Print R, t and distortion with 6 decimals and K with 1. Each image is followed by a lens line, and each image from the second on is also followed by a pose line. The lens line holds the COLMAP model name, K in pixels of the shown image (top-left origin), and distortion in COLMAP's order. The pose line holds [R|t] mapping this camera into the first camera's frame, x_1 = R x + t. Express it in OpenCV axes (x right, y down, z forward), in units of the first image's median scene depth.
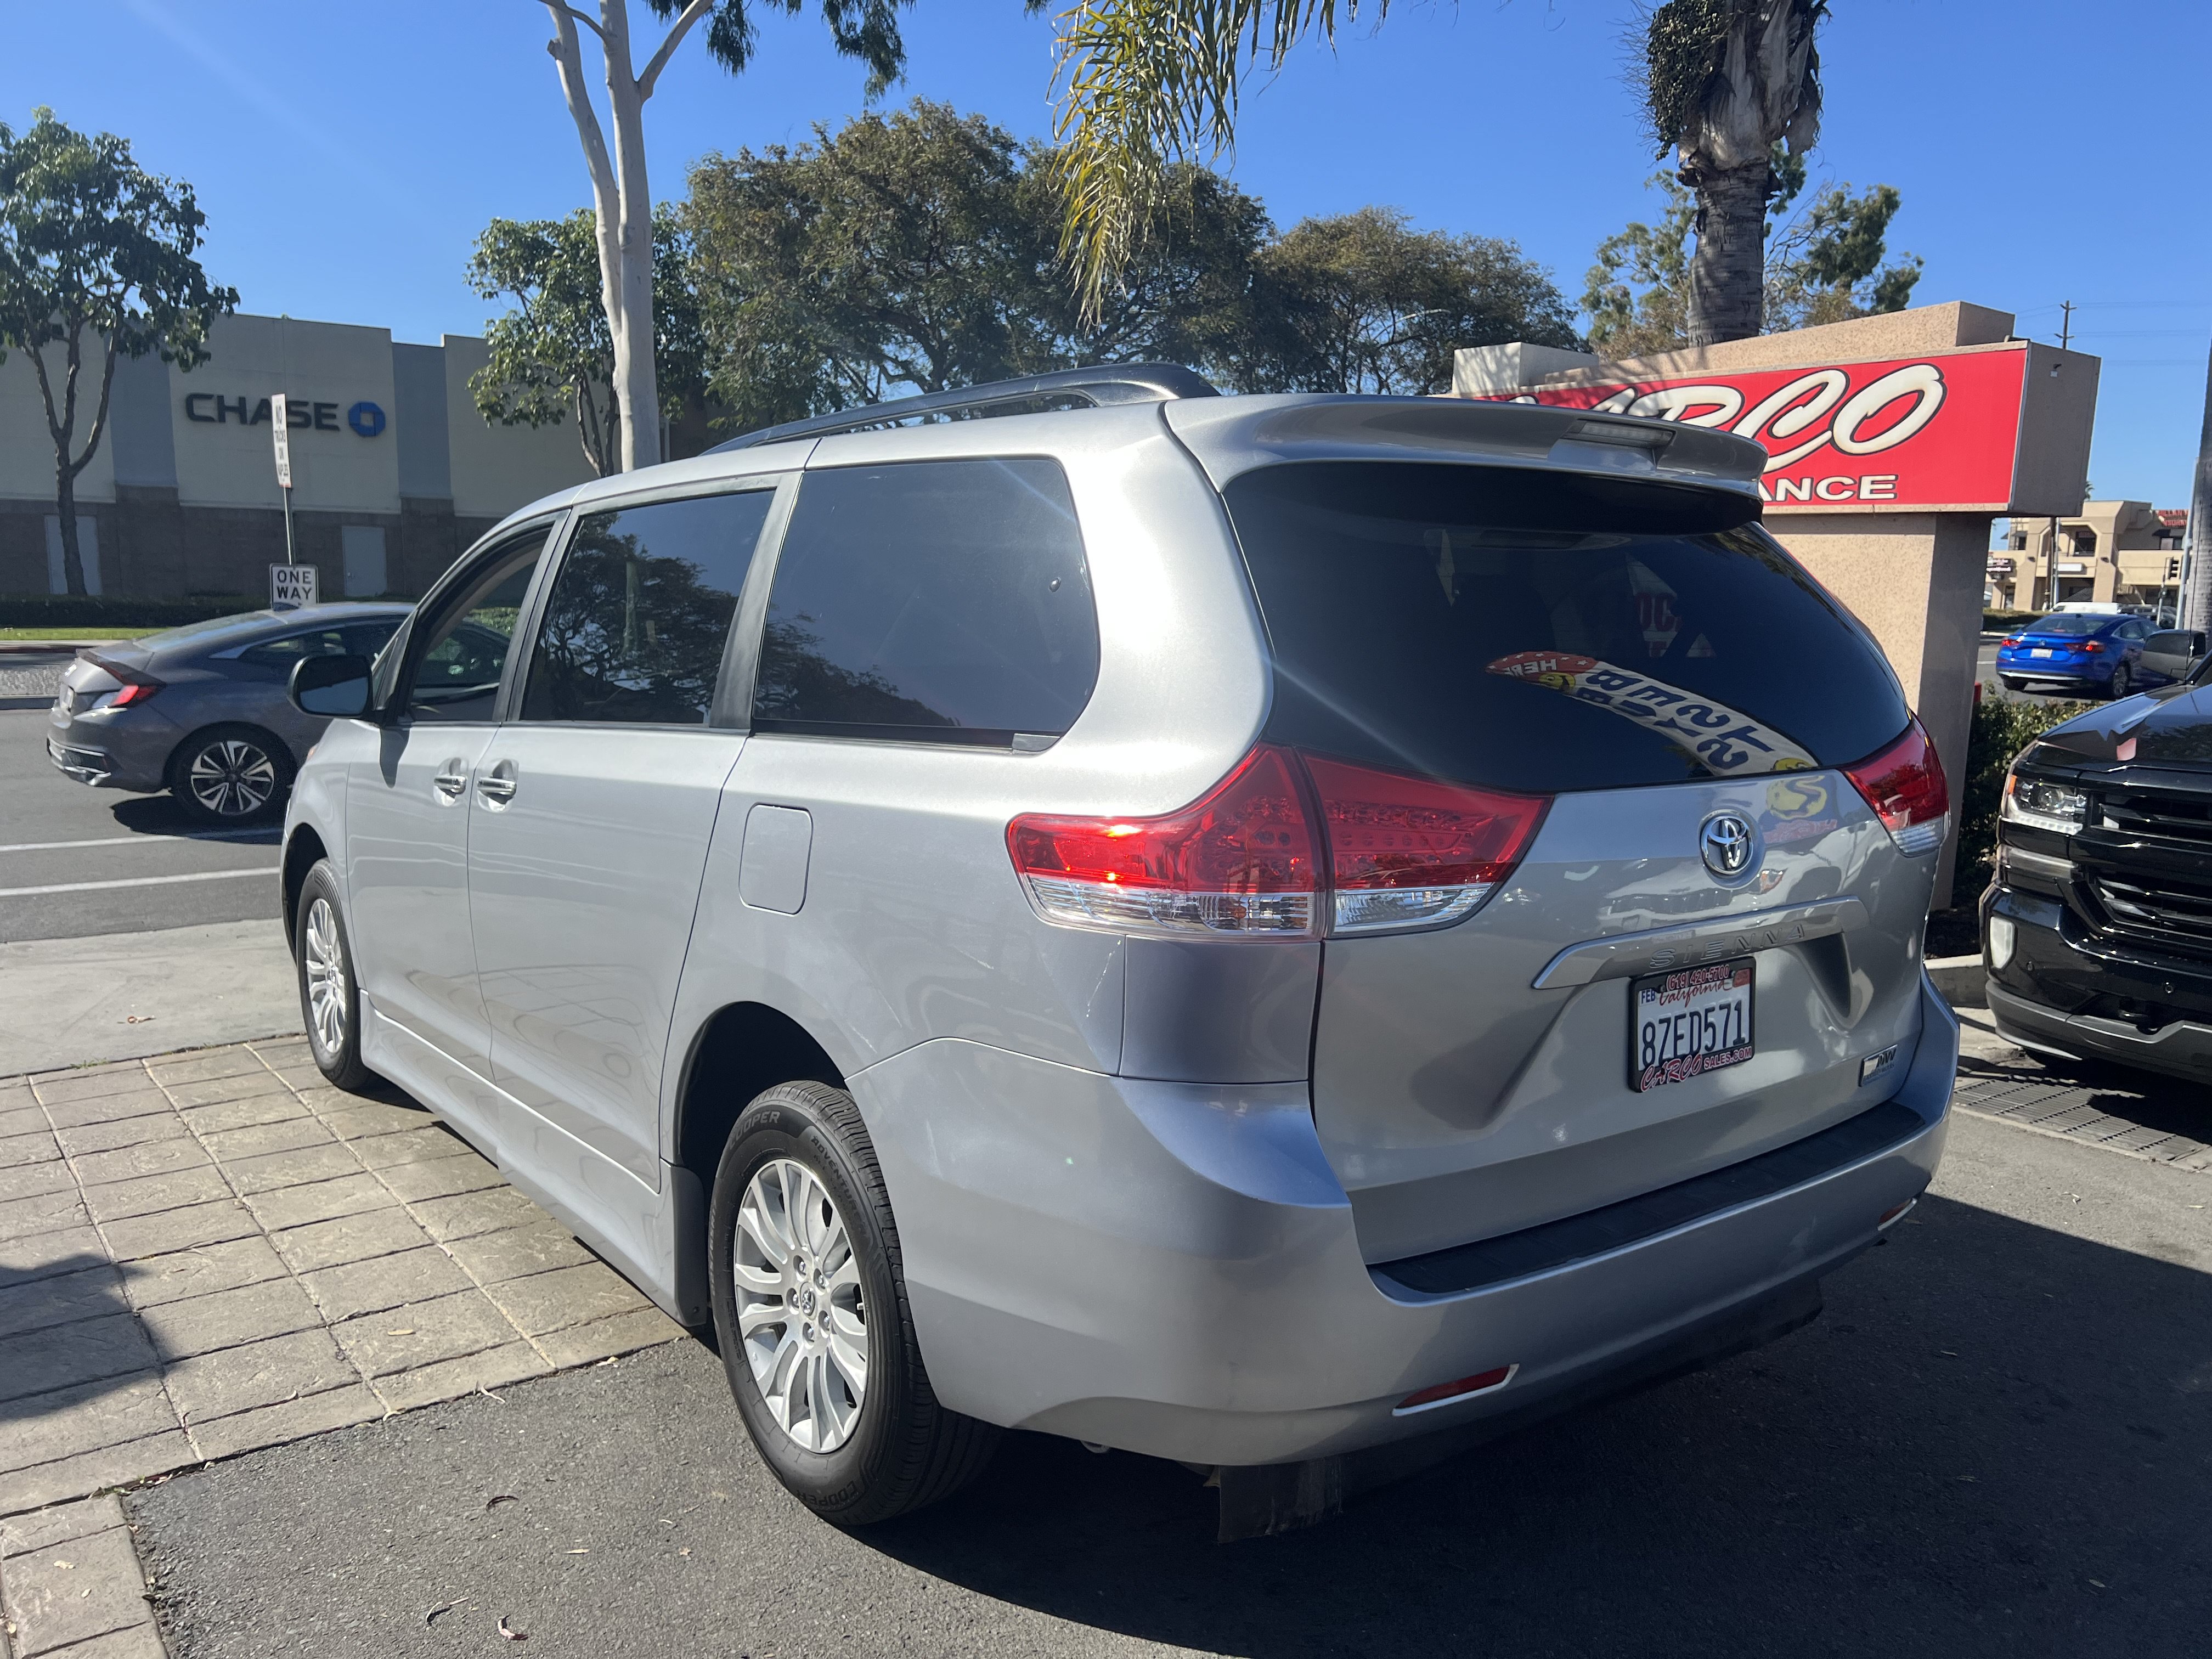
lens RADIAL K [[1639.6, 0, 1072.1], [0, 1639.6, 812.7], [0, 0, 1]] dist [0.053402, -0.060764]
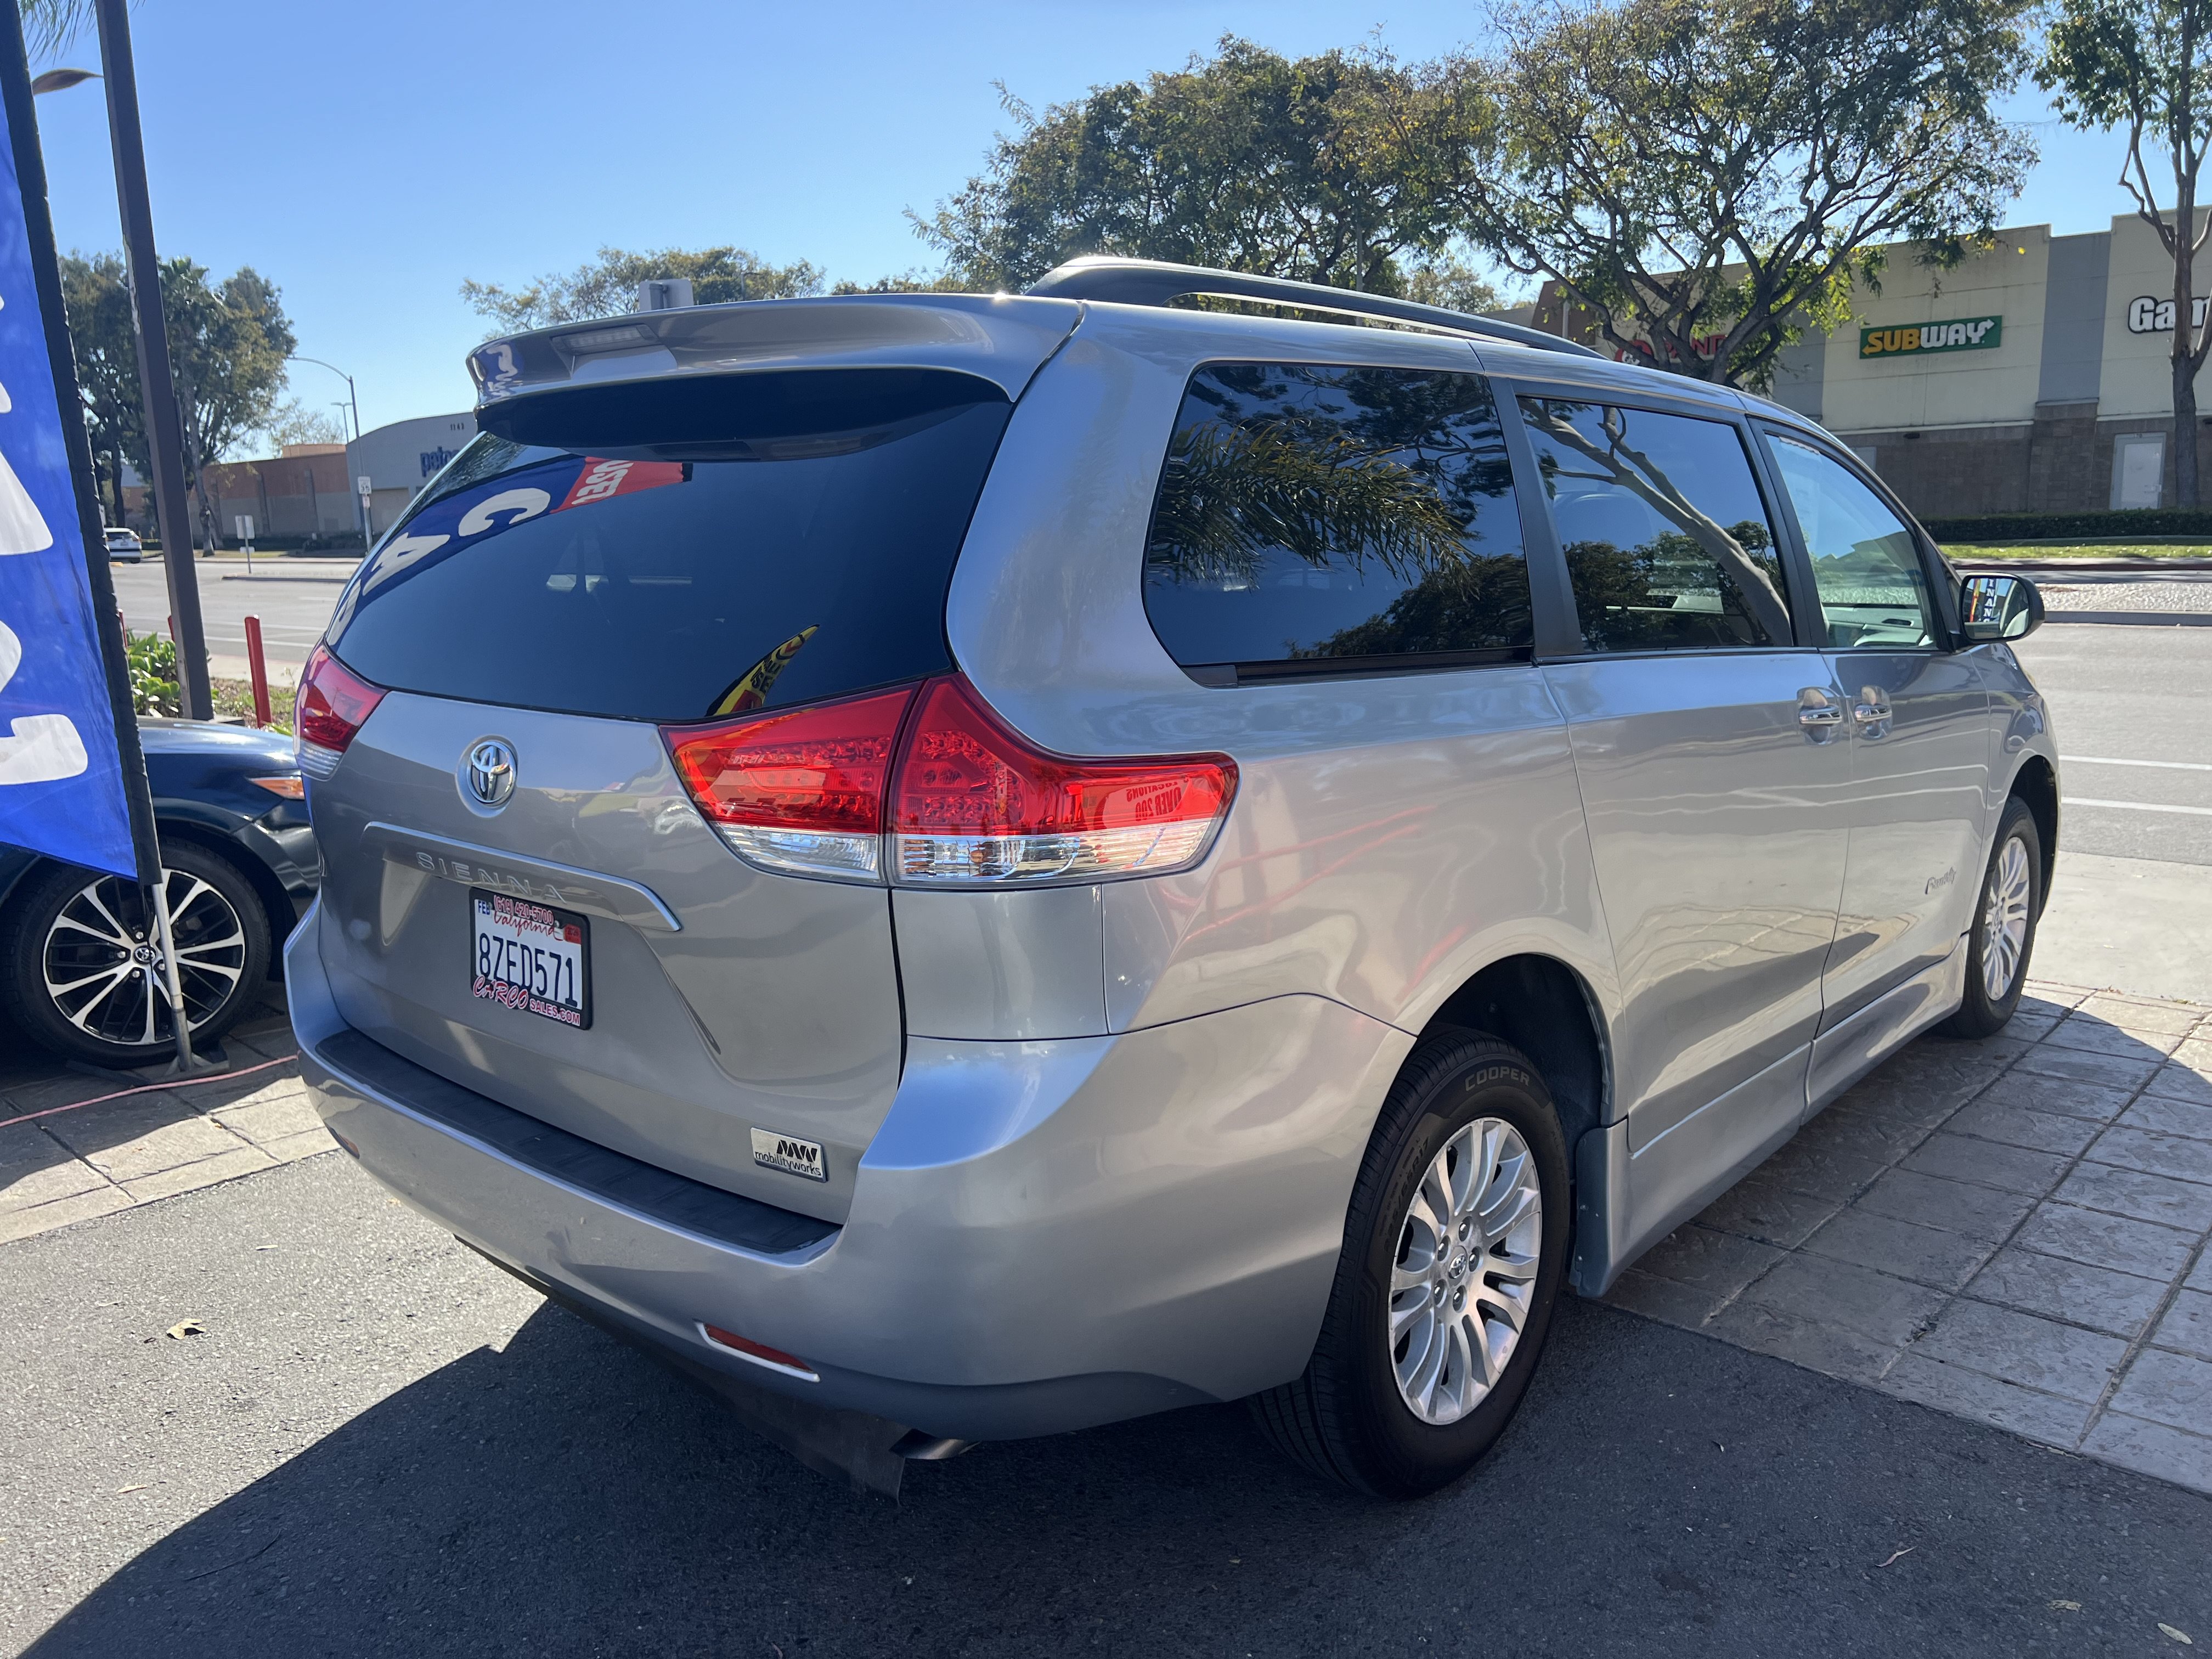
lens RADIAL K [[1639.6, 0, 1072.1], [0, 1639.6, 812.7], [0, 0, 1]] dist [0.053402, -0.060764]
pose [[0.204150, 0.152709, -0.966955, 1.319396], [-0.109529, 0.985119, 0.132453, -0.113517], [0.972793, 0.078869, 0.217838, 1.065611]]
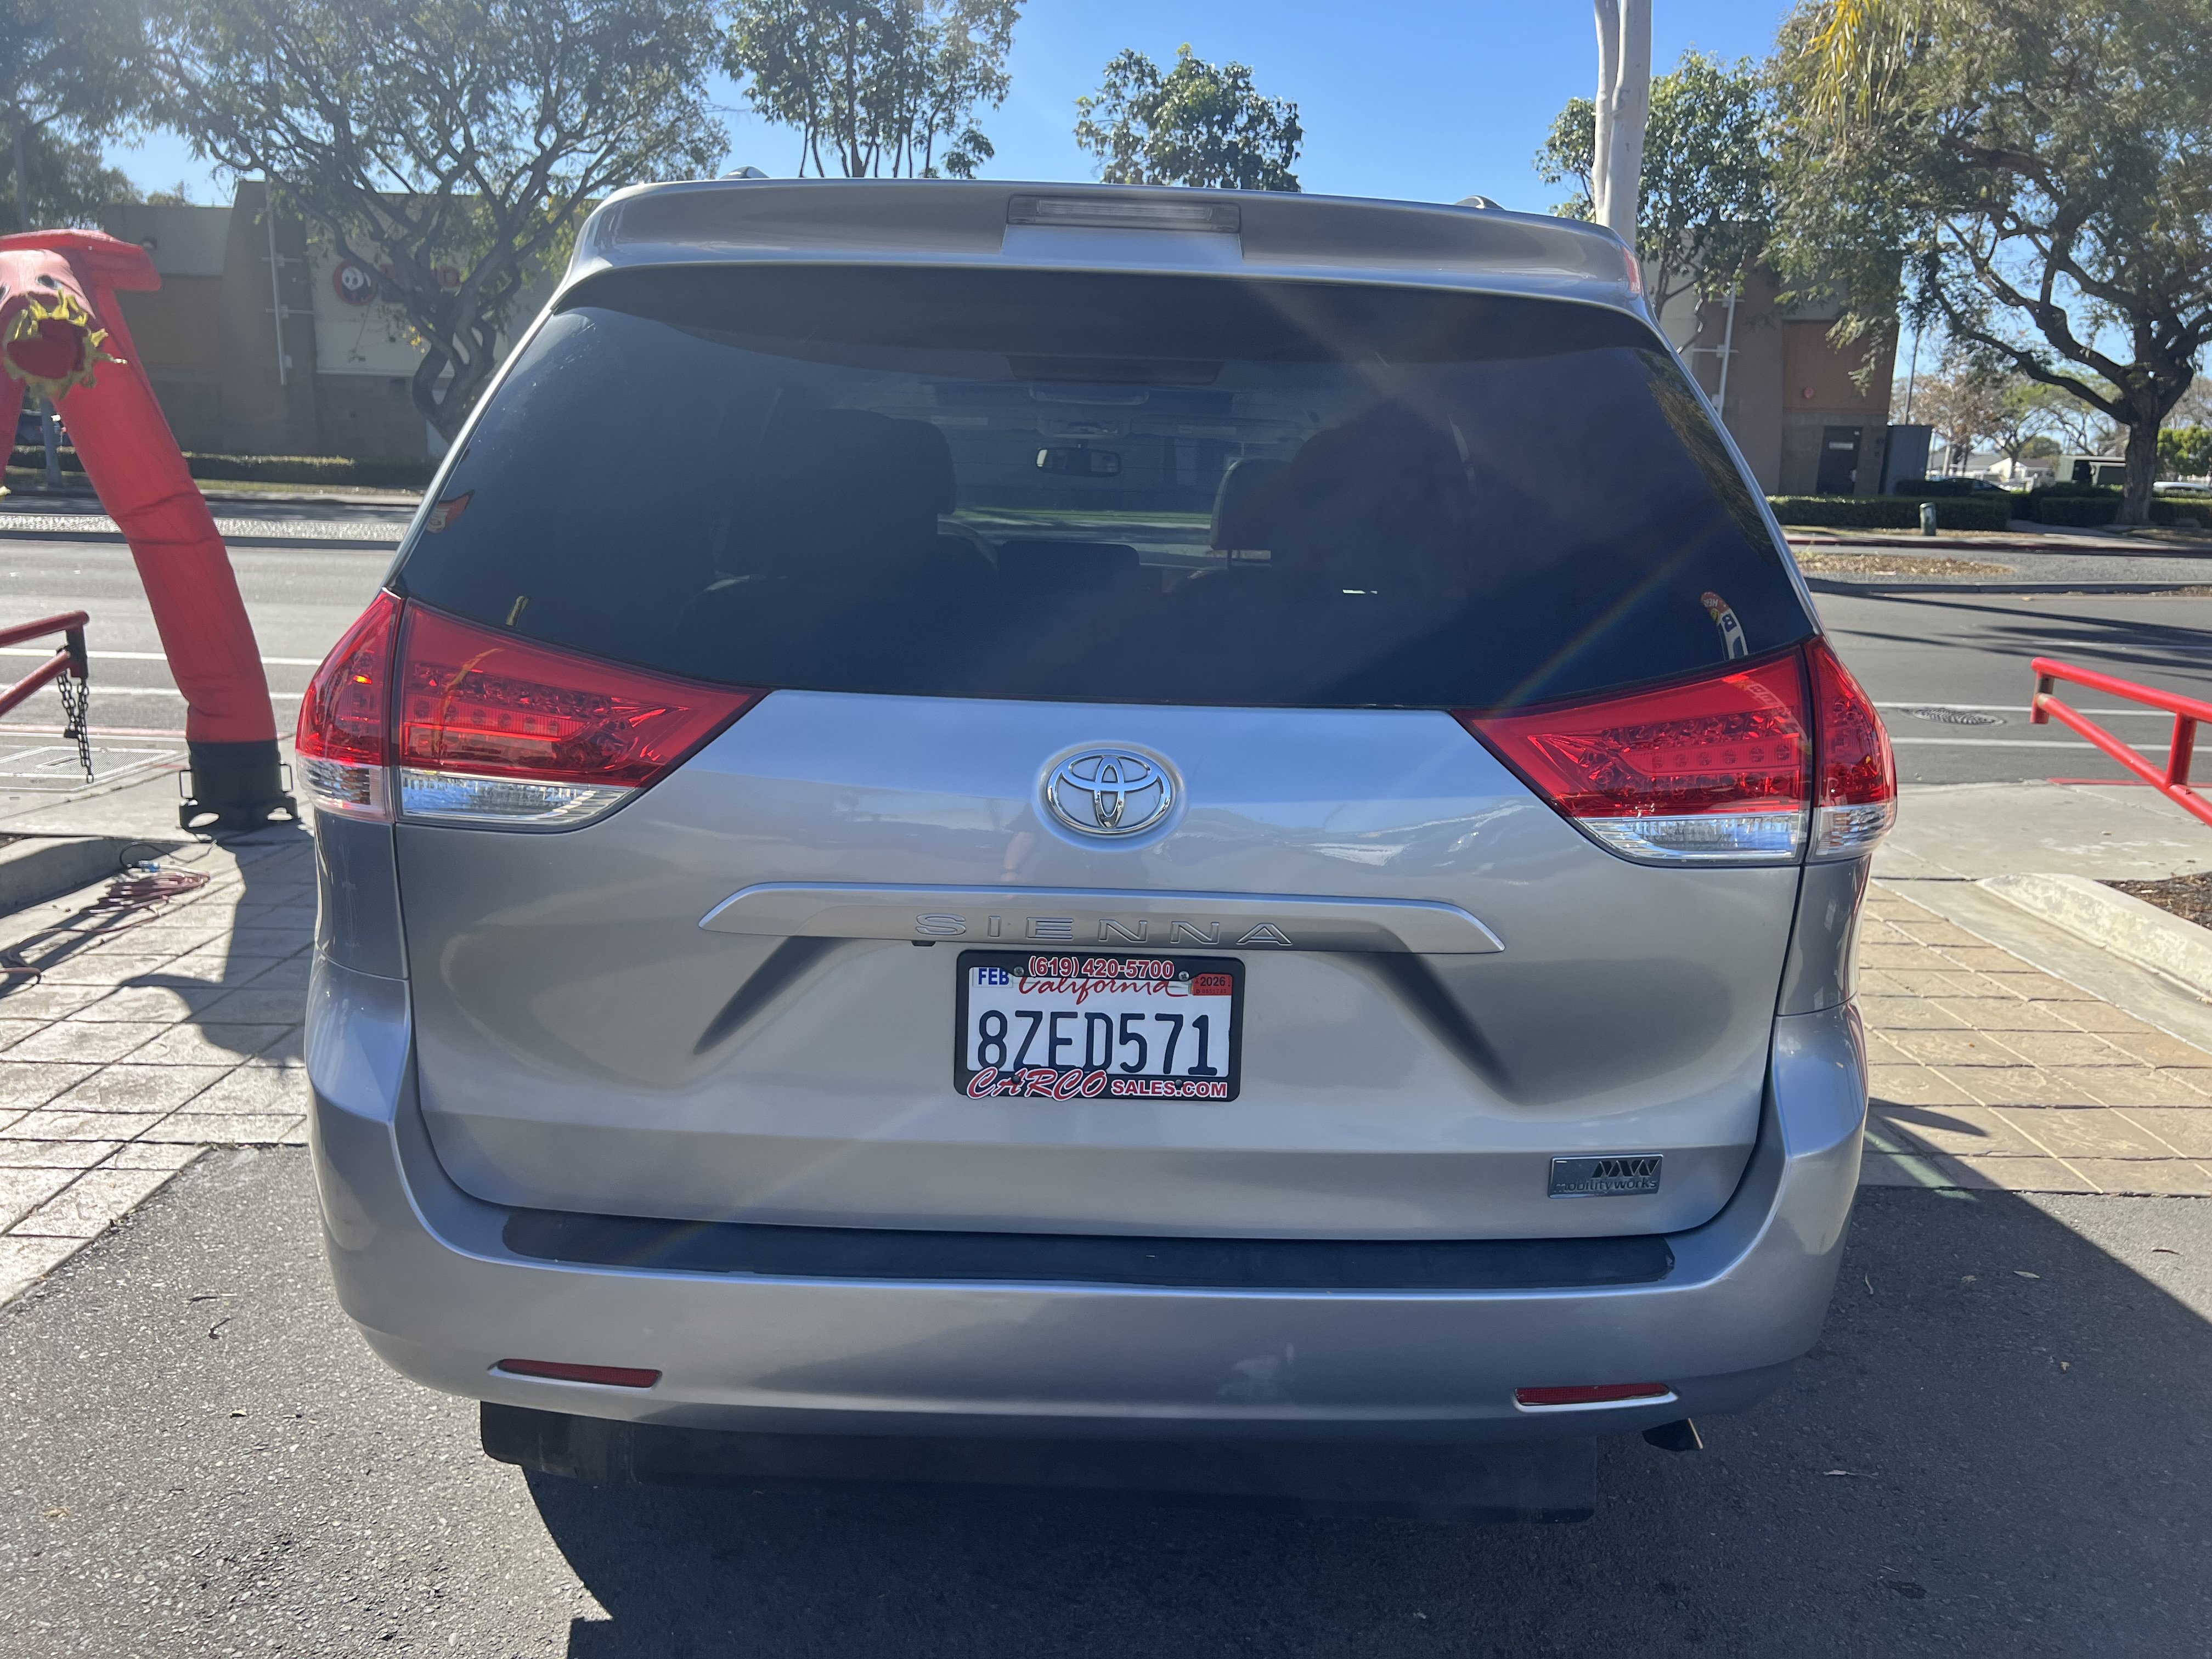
lens RADIAL K [[1639.6, 0, 1072.1], [0, 1639.6, 812.7], [0, 0, 1]] dist [0.053402, -0.060764]
pose [[0.808738, 0.131143, -0.573362, 0.752457], [-0.095134, 0.991156, 0.092515, -0.032535], [0.580424, -0.020274, 0.814062, 0.393824]]
